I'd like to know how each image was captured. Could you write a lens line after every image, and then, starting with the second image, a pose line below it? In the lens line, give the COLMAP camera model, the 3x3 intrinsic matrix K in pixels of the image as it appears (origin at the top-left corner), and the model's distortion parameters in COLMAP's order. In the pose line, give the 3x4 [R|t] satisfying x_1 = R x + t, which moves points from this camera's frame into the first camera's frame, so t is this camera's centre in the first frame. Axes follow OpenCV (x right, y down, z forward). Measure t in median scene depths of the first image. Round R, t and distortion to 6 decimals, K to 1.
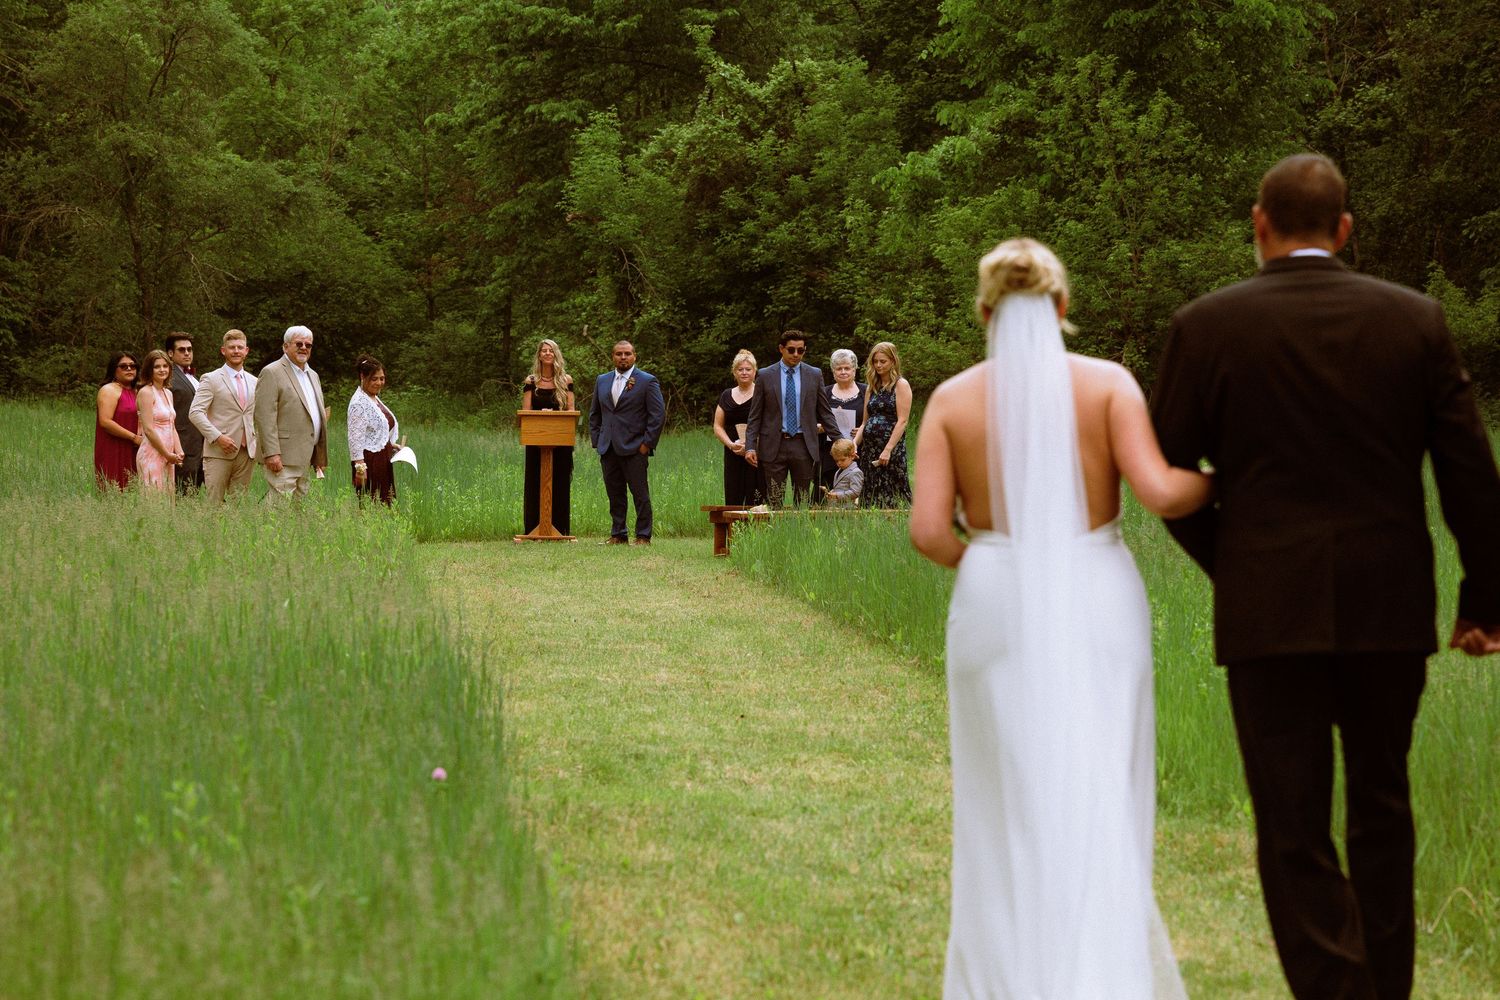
lens RADIAL K [[4561.8, 0, 752.1], [0, 4561.8, 500.6], [0, 0, 1]] dist [0.119760, 0.000000]
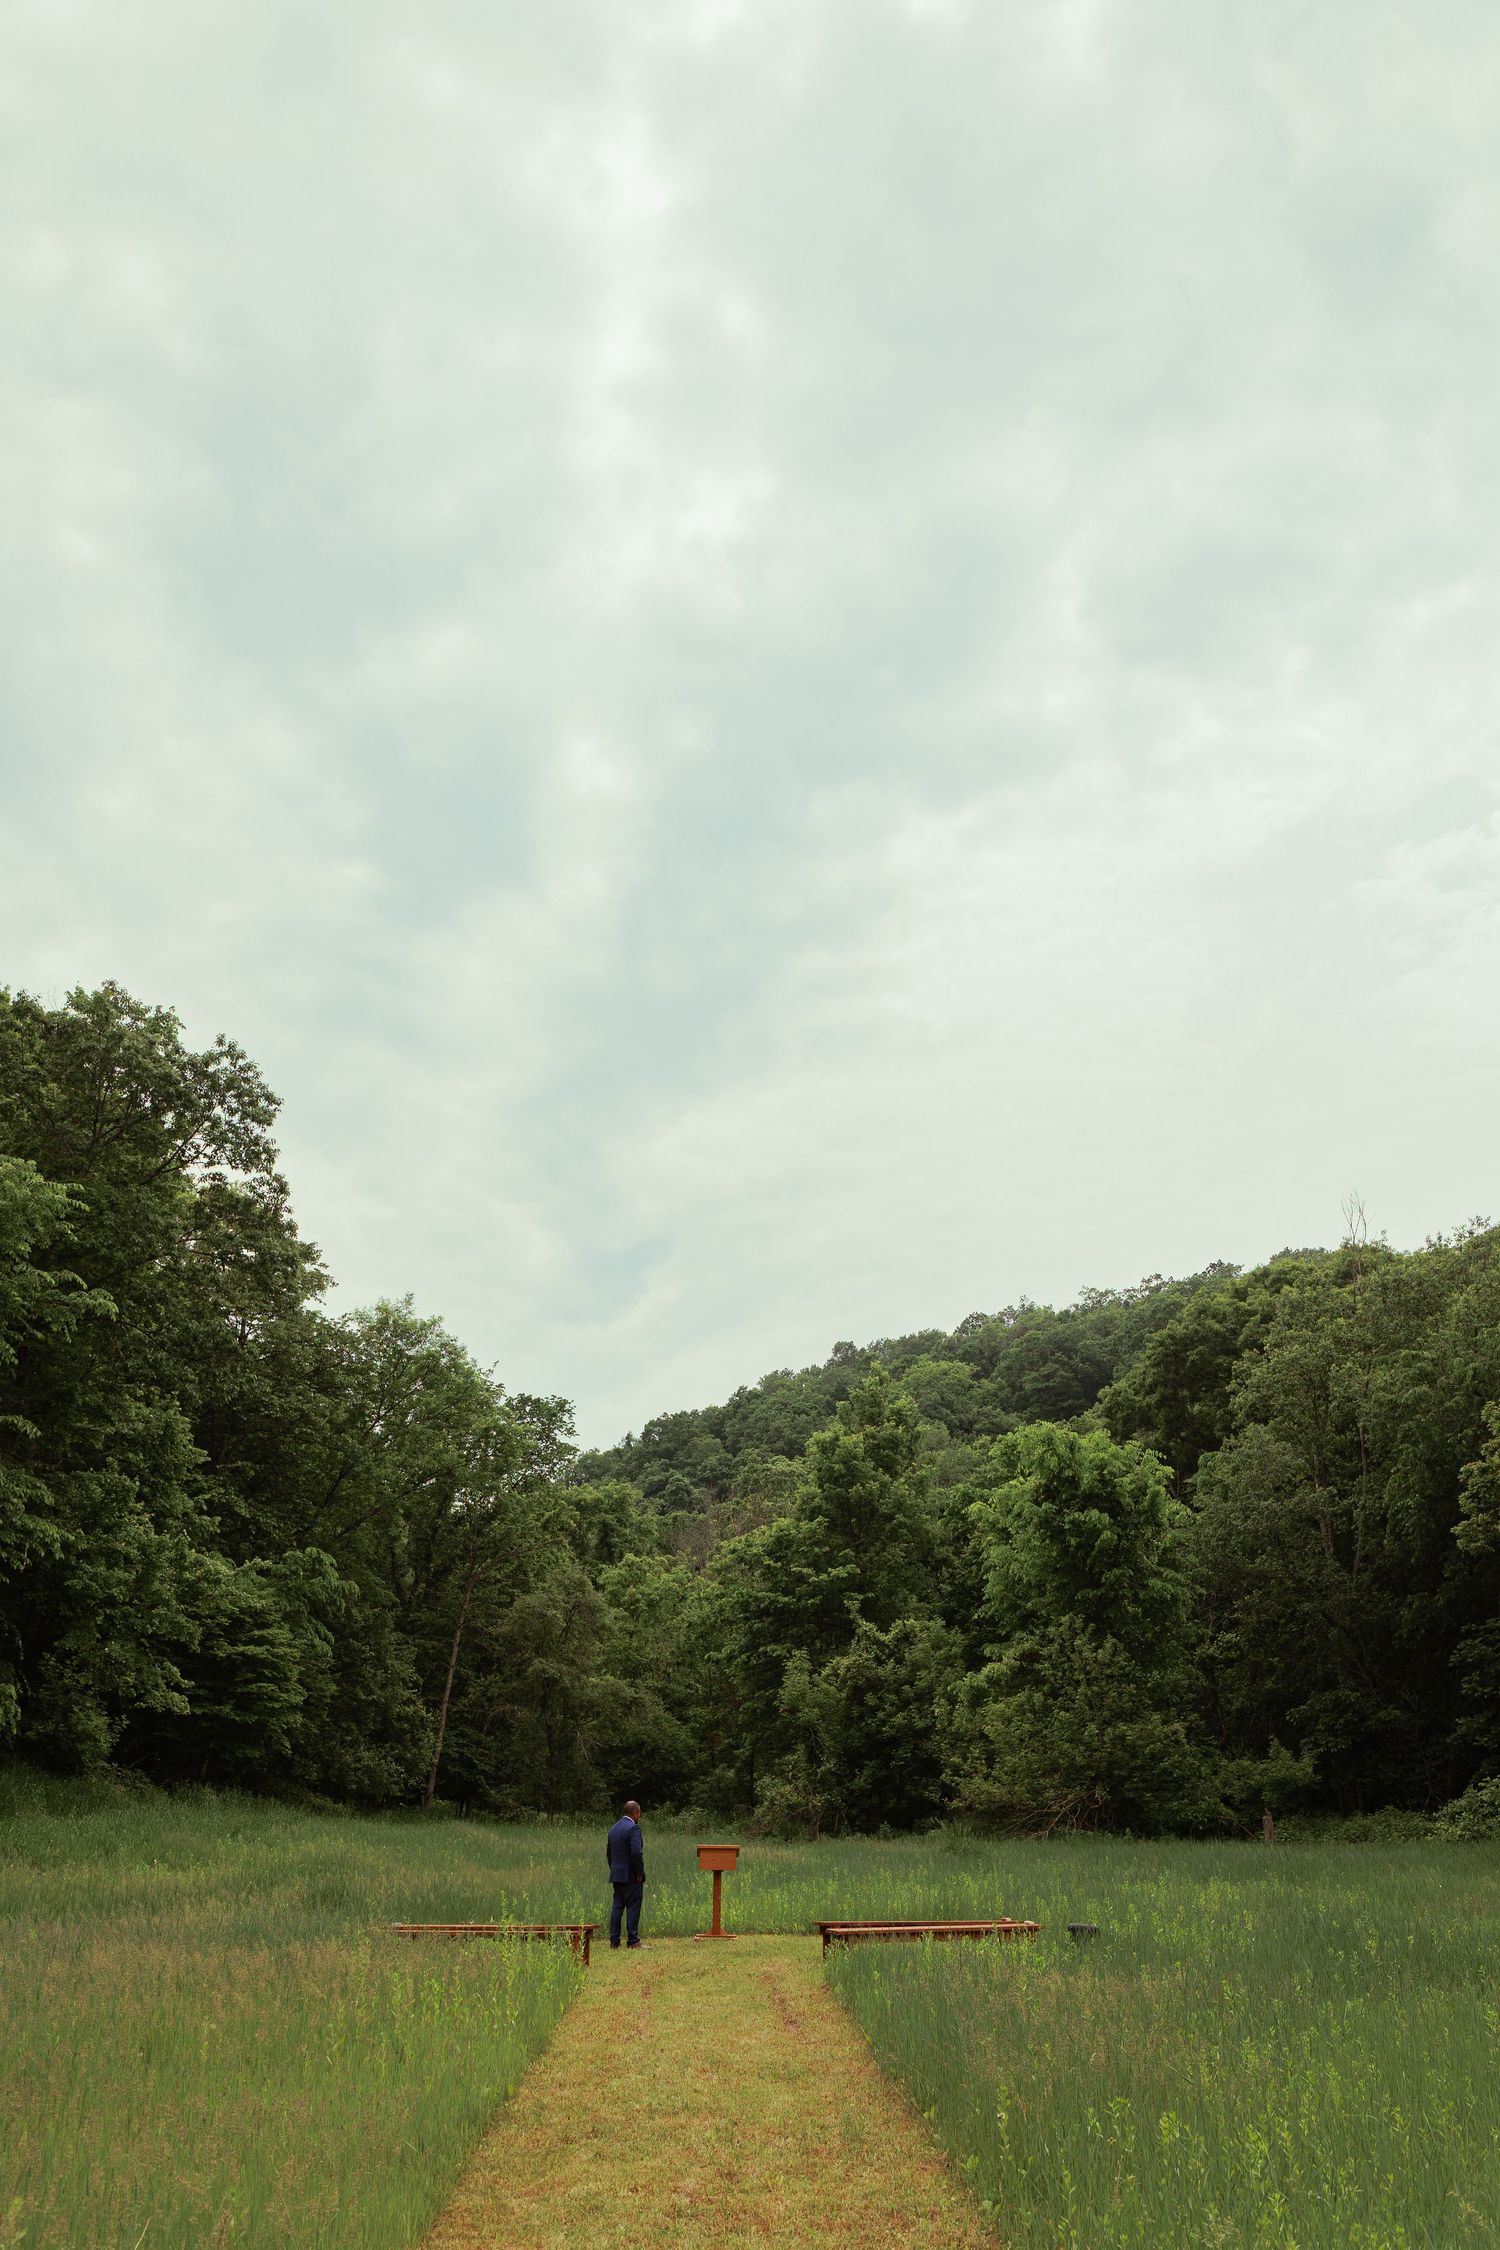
lens RADIAL K [[2147.8, 0, 759.1], [0, 2147.8, 1120.0], [0, 0, 1]] dist [0.007692, 0.000000]
pose [[0.997922, -0.020905, -0.060954, 0.007907], [0.000047, 0.946152, -0.323722, -0.008069], [0.064439, 0.323047, 0.944187, 0.125886]]
